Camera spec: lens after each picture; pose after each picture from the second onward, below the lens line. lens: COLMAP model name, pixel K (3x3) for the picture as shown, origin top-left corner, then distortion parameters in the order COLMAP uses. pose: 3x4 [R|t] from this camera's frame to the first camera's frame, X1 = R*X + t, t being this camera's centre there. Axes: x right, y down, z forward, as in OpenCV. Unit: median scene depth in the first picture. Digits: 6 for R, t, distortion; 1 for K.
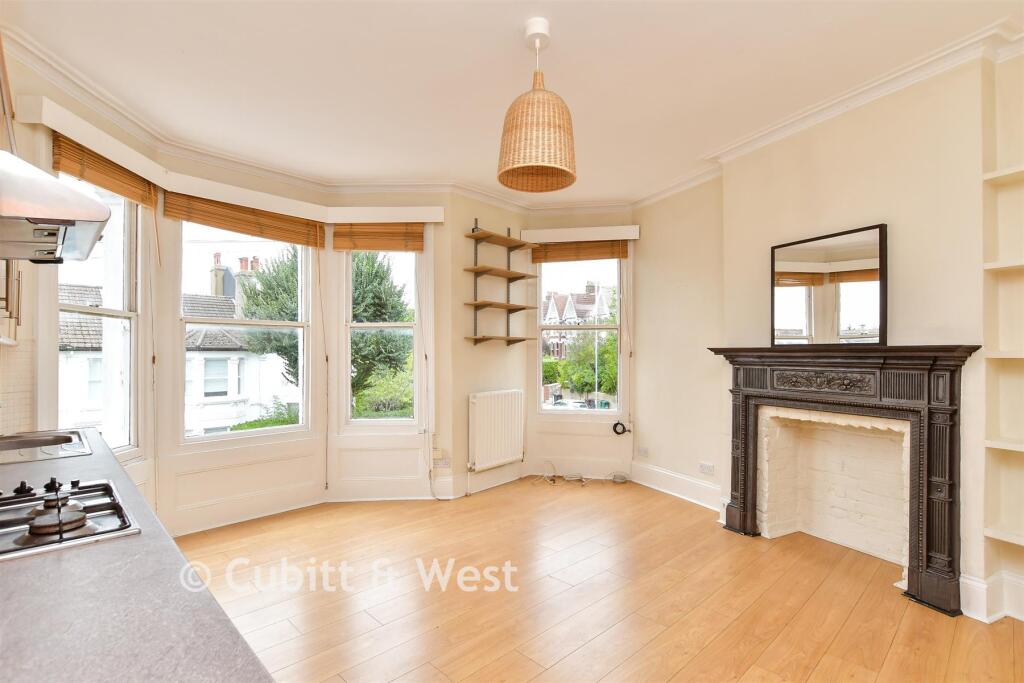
lens RADIAL K [[479.3, 0, 513.0], [0, 479.3, 349.0], [0, 0, 1]] dist [0.001350, 0.000071]
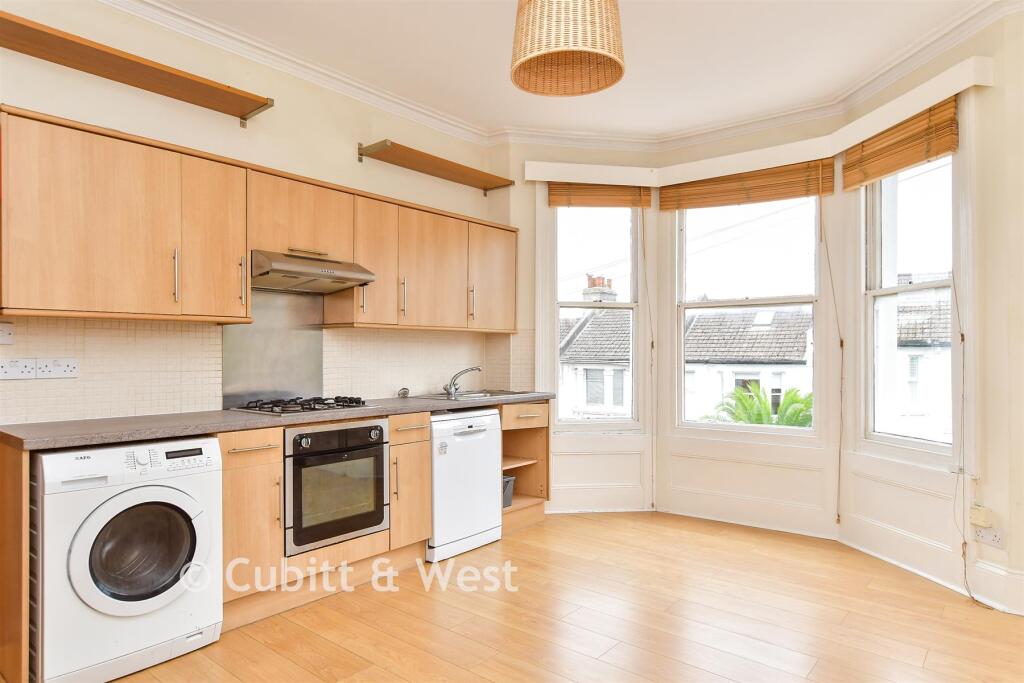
lens RADIAL K [[621.2, 0, 514.8], [0, 621.2, 349.5], [0, 0, 1]] dist [0.005946, 0.002228]
pose [[0.102728, -0.006897, -0.994686, 0.548746], [0.011975, 0.999912, -0.005696, 0.032294], [0.994637, -0.011326, 0.102802, 0.462664]]
